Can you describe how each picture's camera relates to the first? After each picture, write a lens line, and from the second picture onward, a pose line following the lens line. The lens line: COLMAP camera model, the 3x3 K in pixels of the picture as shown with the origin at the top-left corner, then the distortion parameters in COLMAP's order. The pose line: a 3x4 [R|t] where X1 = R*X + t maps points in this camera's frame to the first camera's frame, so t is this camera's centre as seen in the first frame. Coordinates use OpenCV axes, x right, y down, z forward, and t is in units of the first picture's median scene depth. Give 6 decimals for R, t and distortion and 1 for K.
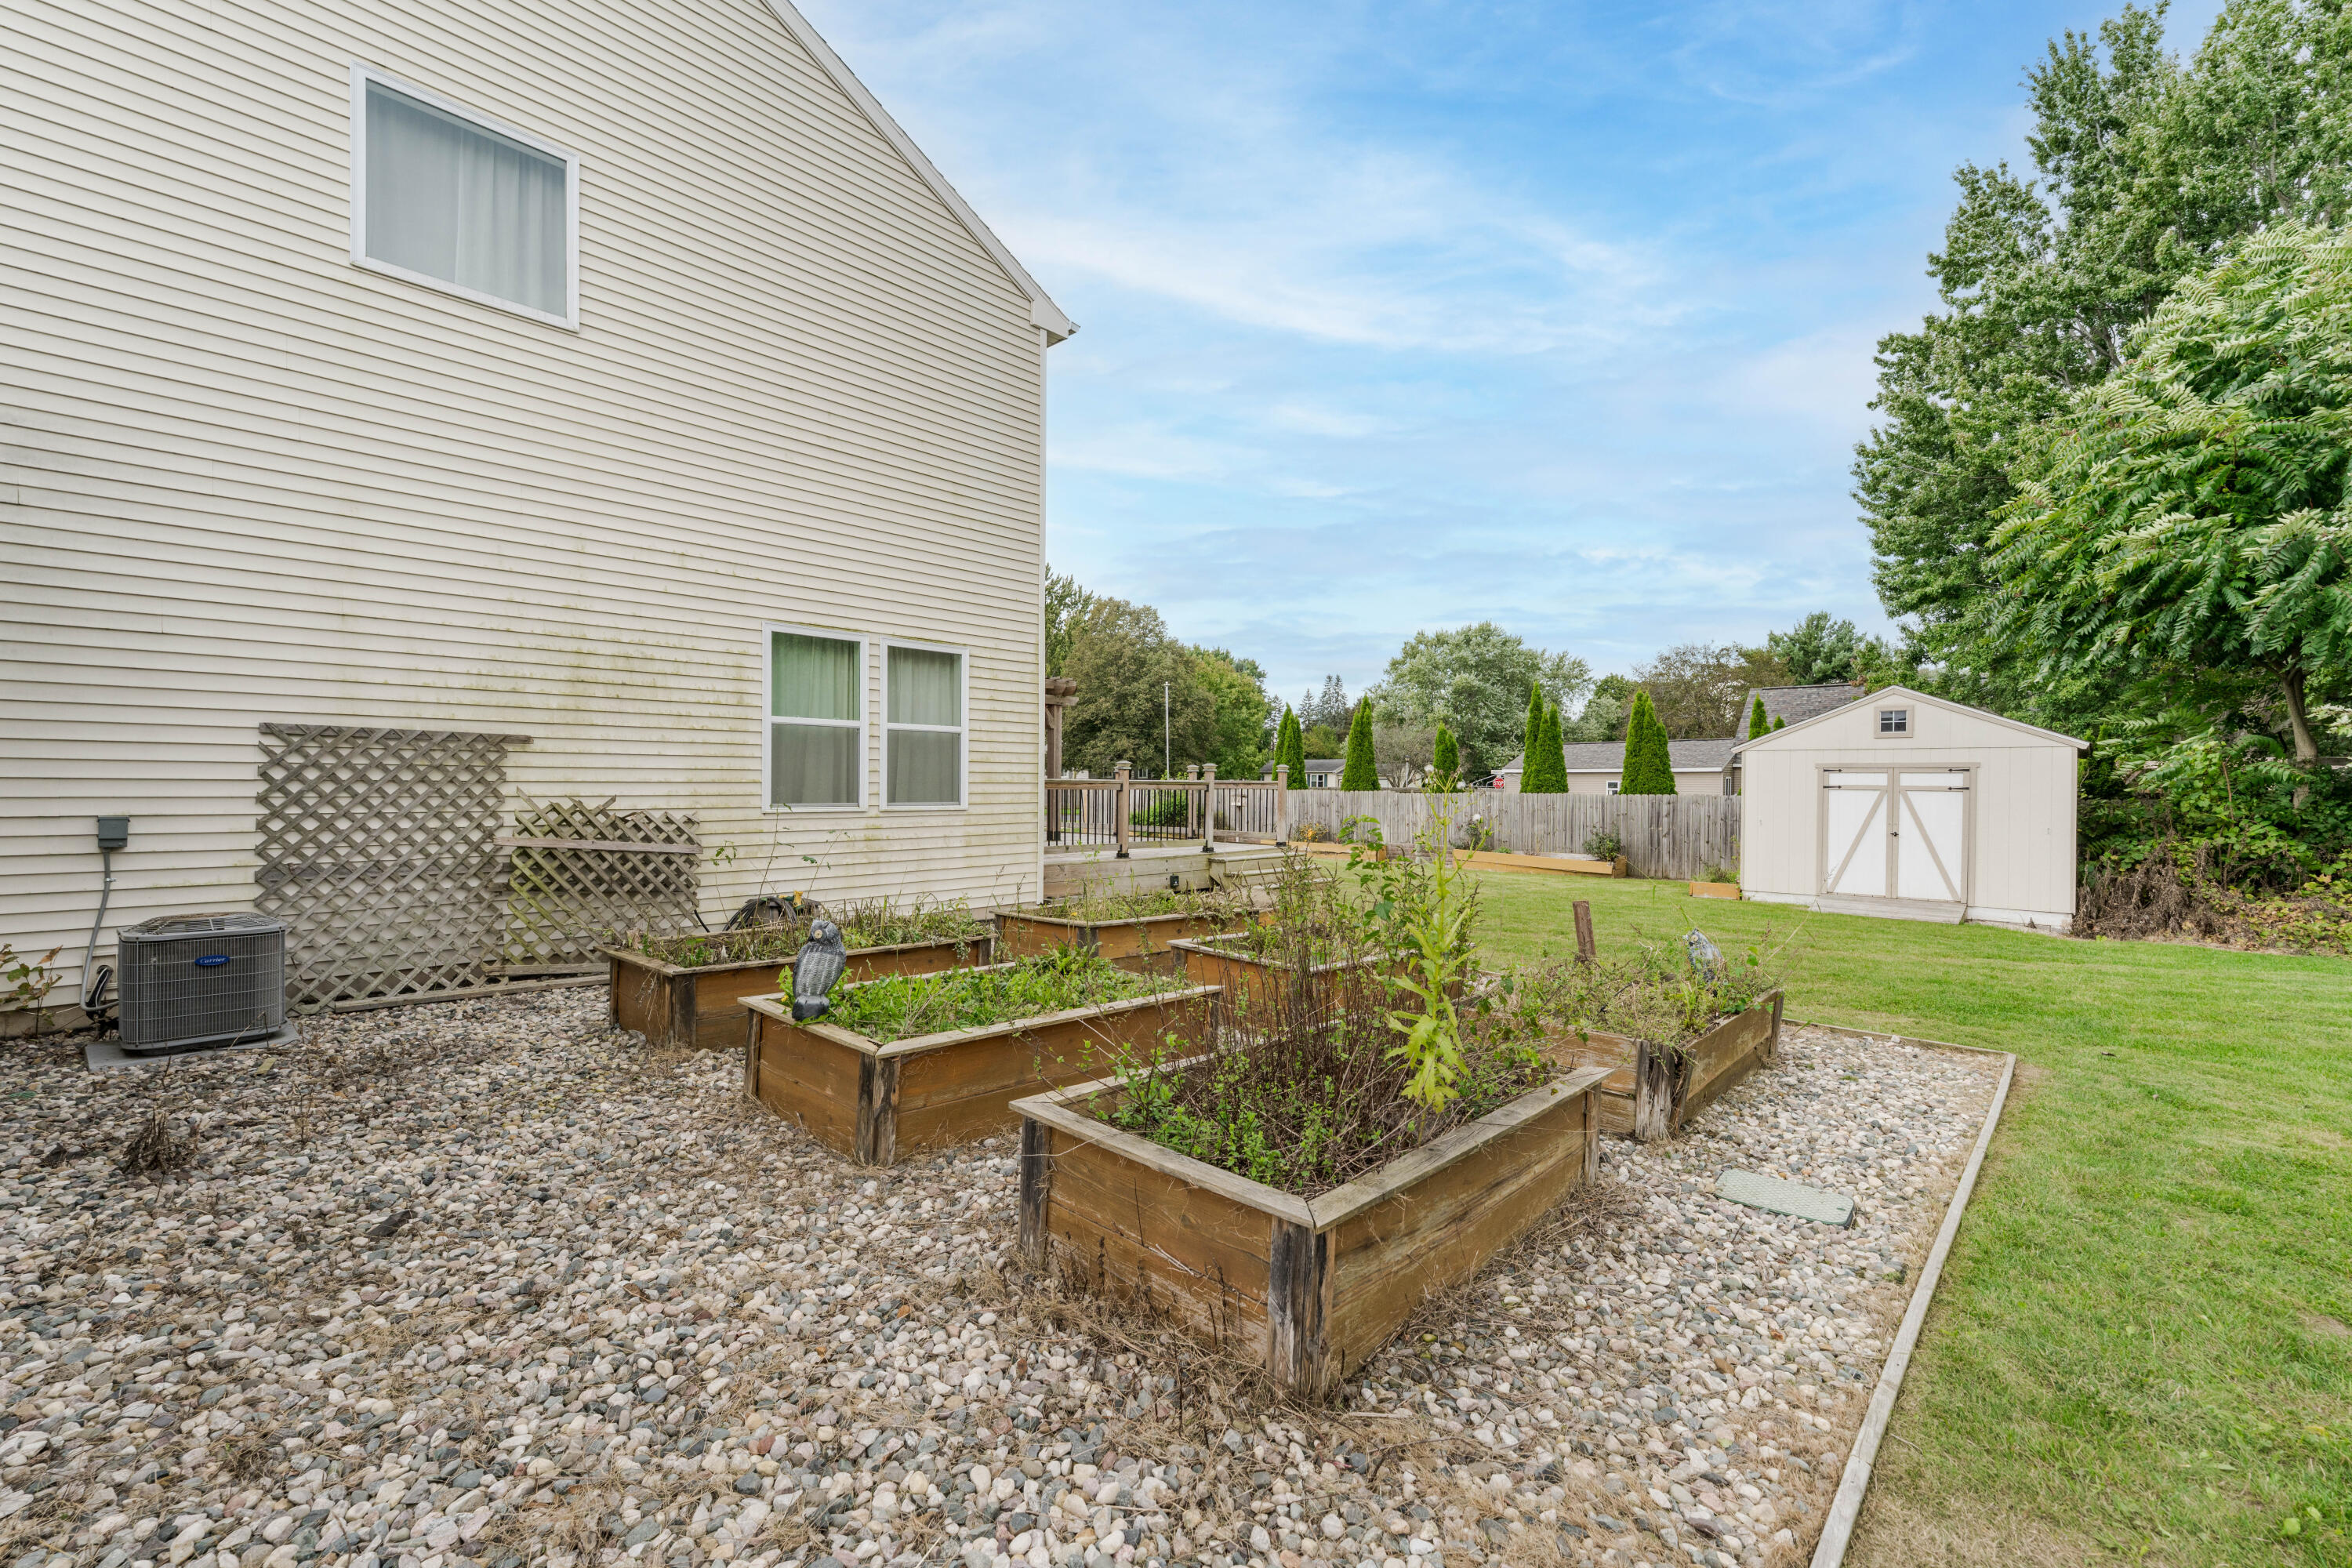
lens RADIAL K [[959.6, 0, 1178.8], [0, 959.6, 792.0], [0, 0, 1]] dist [0.001504, -0.000092]
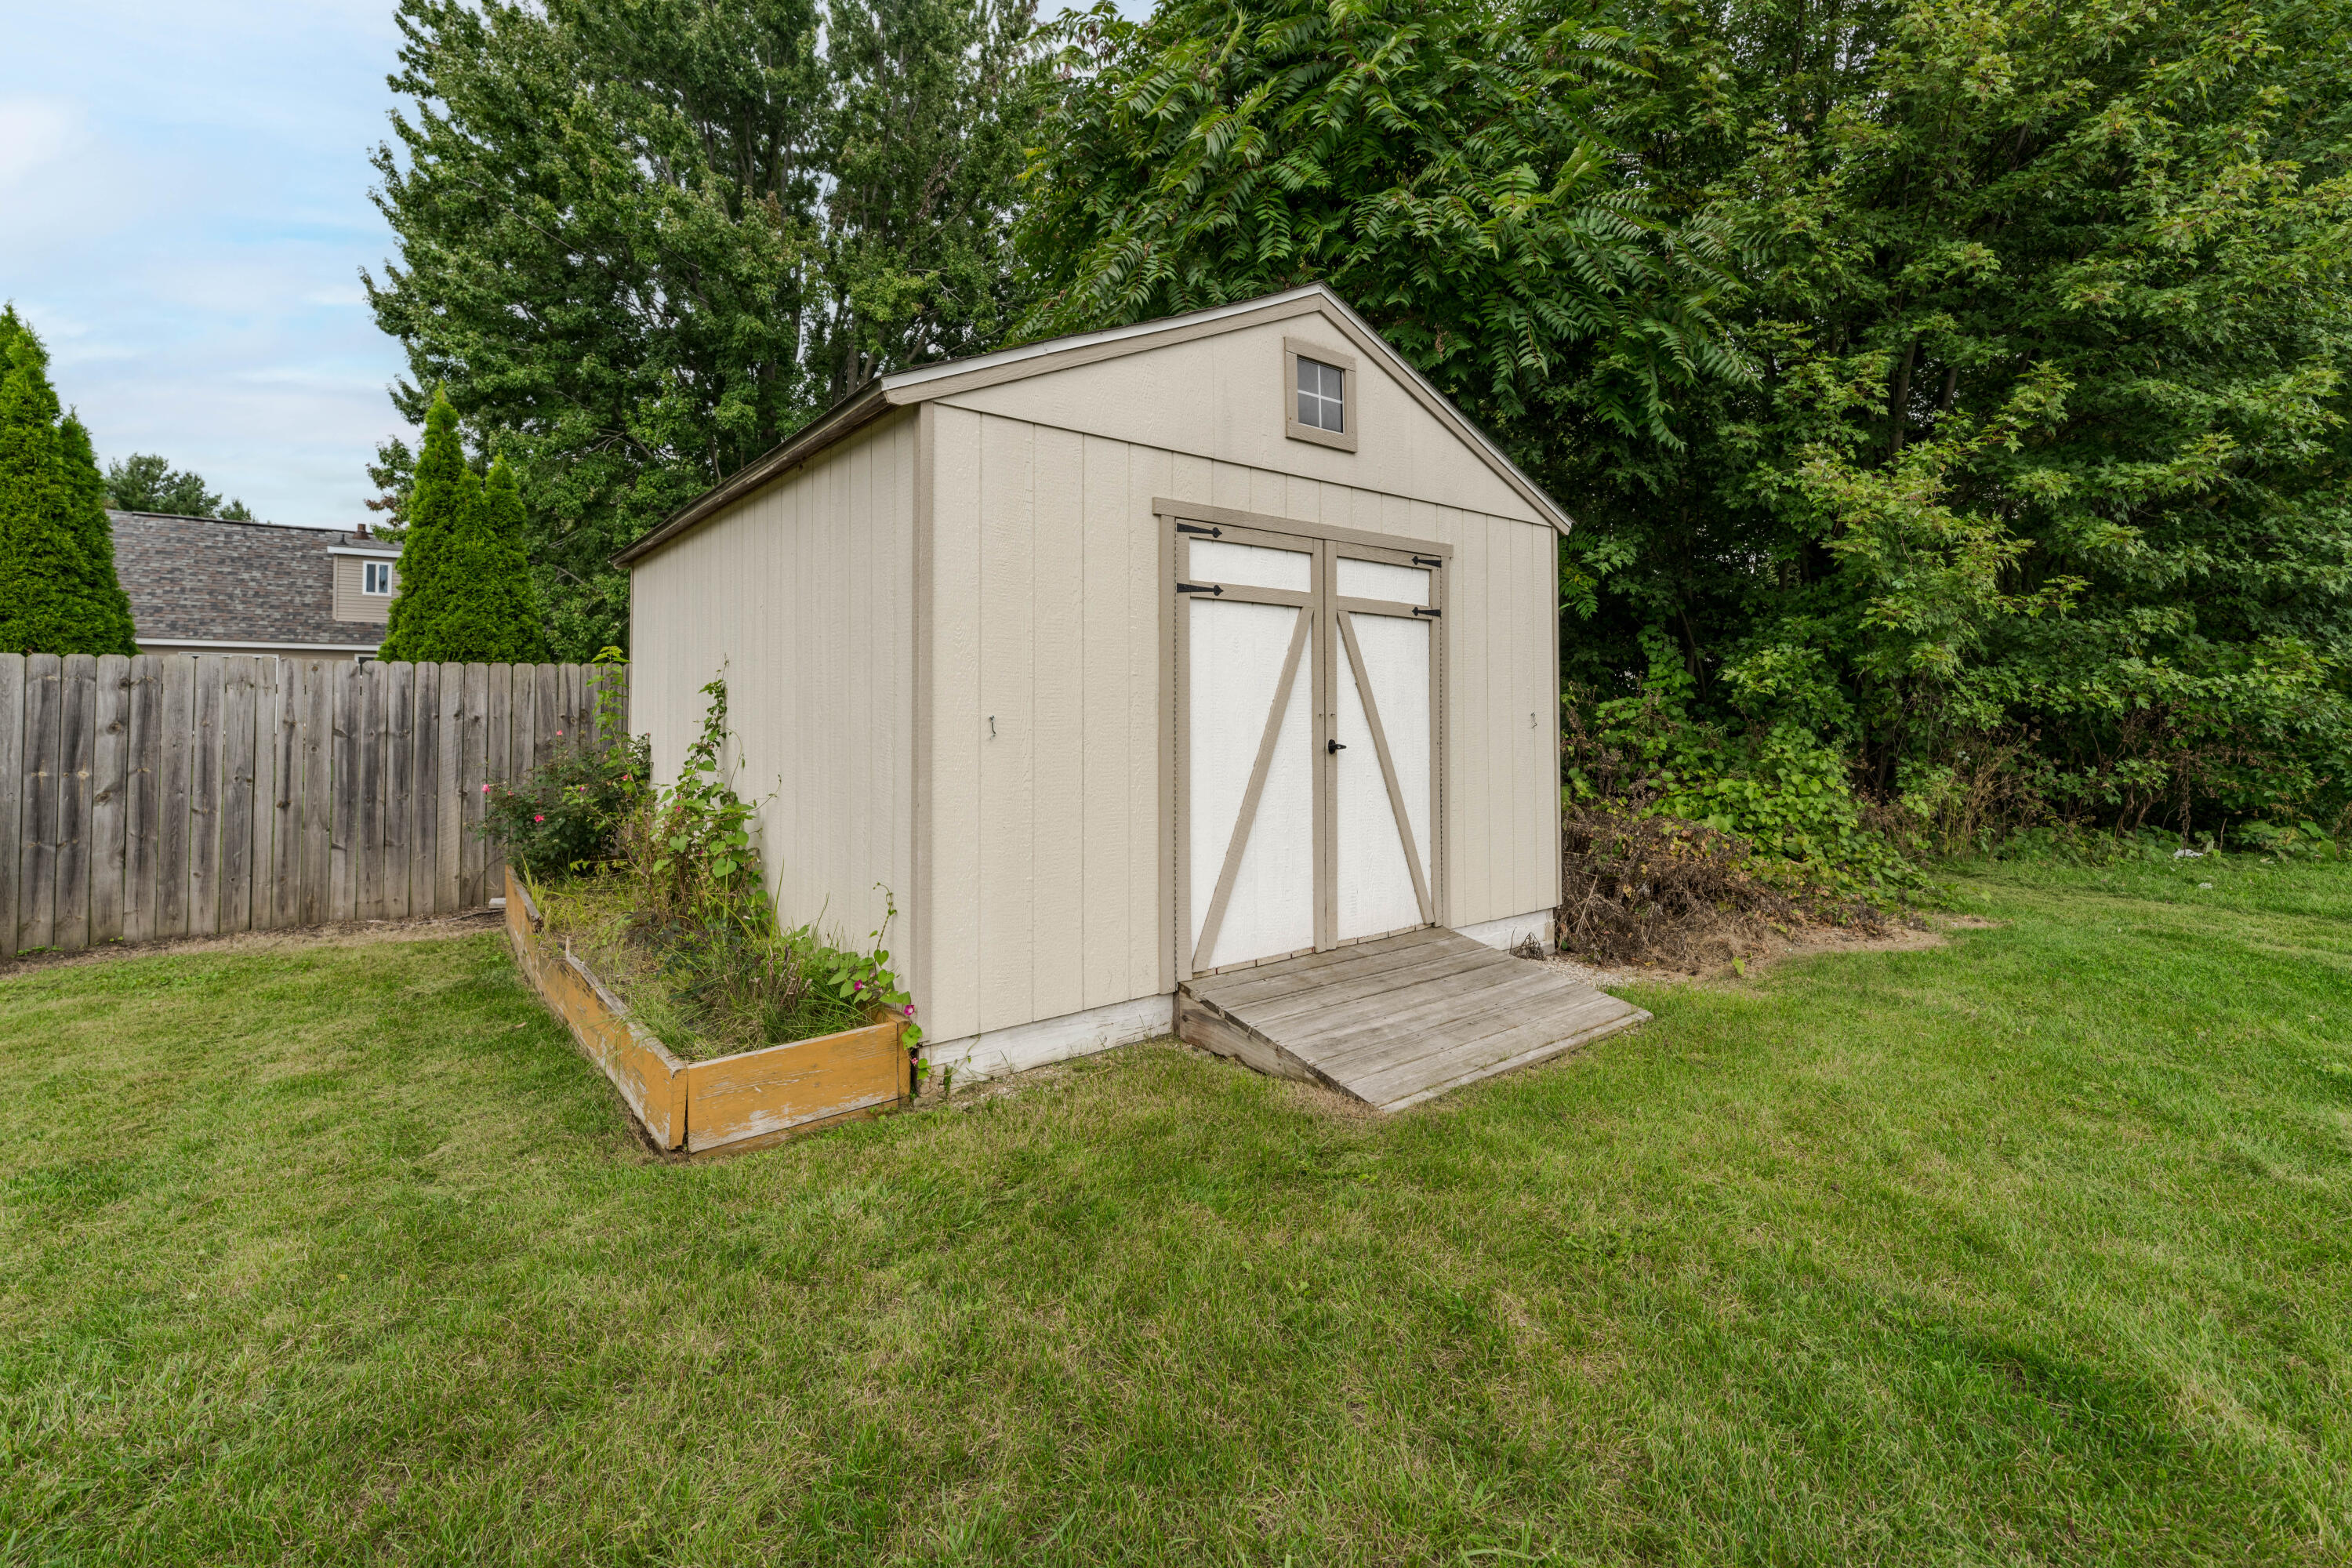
lens RADIAL K [[972.5, 0, 1143.1], [0, 972.5, 702.8], [0, 0, 1]] dist [0.000160, -0.000003]
pose [[0.164061, -0.007178, 0.986424, 0.262653], [0.004664, 0.999968, 0.006501, 0.016624], [-0.986439, 0.003534, 0.164089, 0.633553]]
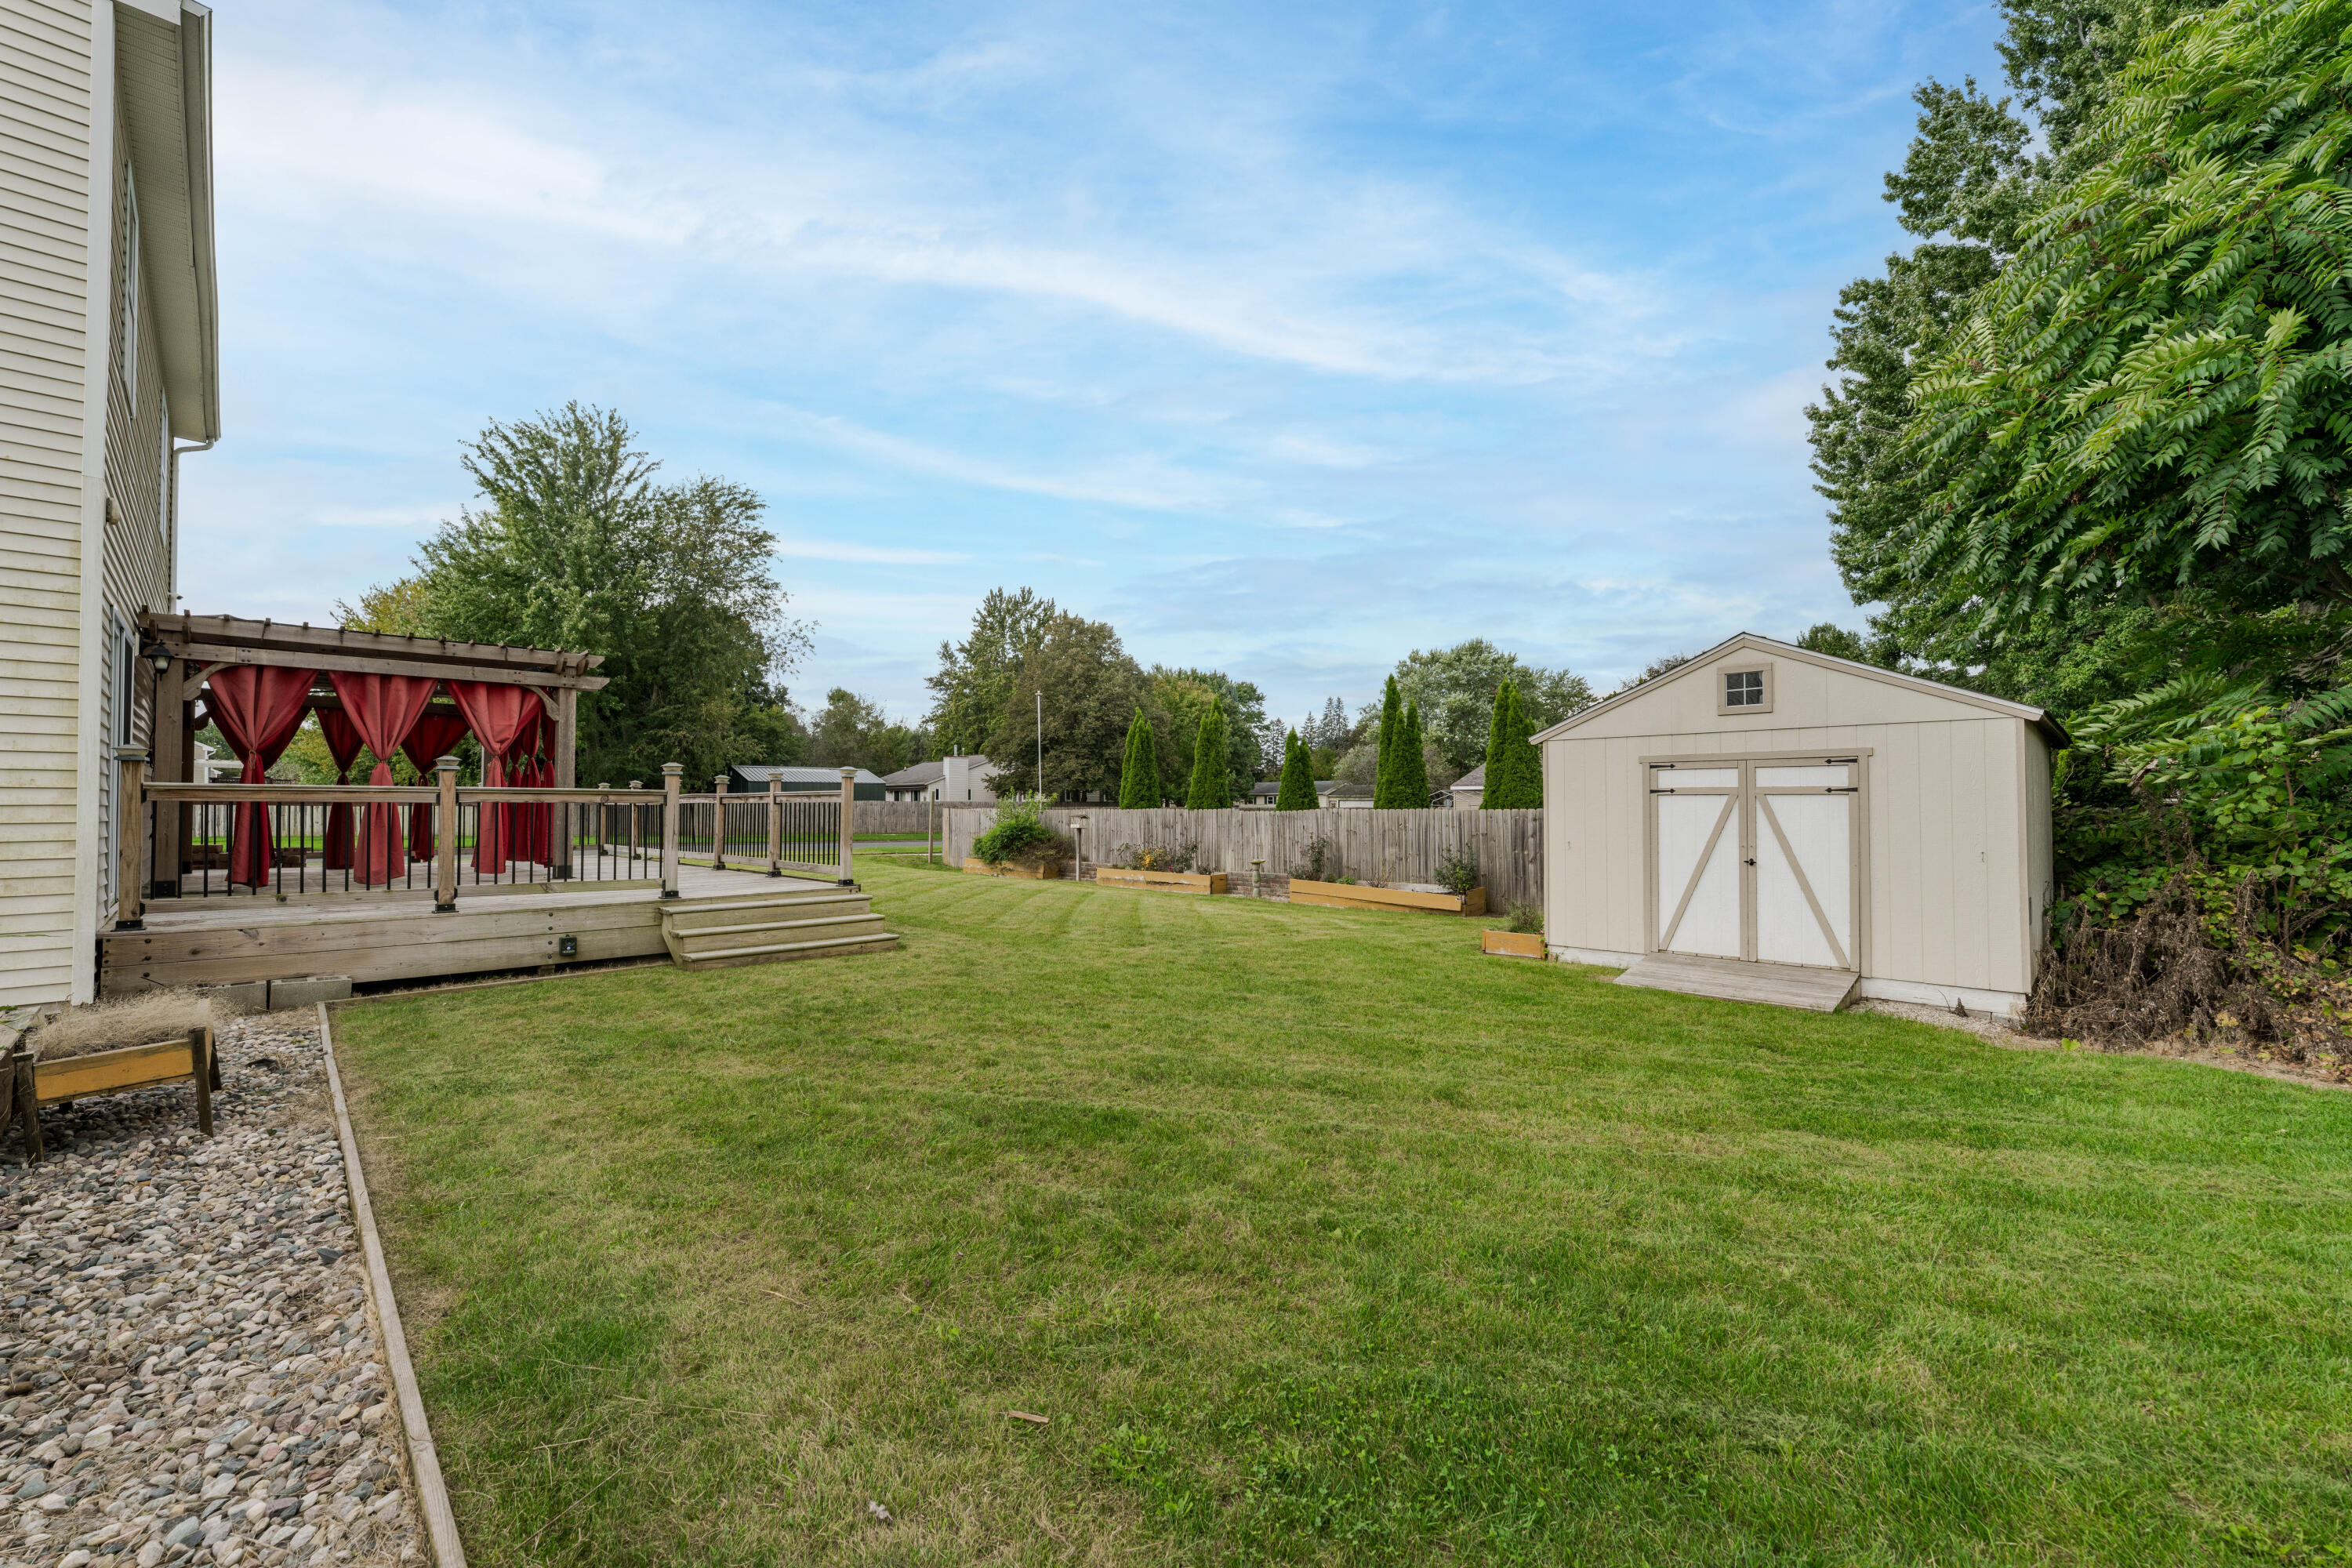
lens RADIAL K [[934.9, 0, 1163.4], [0, 934.9, 789.6], [0, 0, 1]] dist [-0.001346, -0.000102]
pose [[0.999163, -0.010608, -0.039501, 0.235775], [0.009507, 0.999564, -0.027964, 0.005607], [0.039781, 0.027565, 0.998828, 0.222242]]
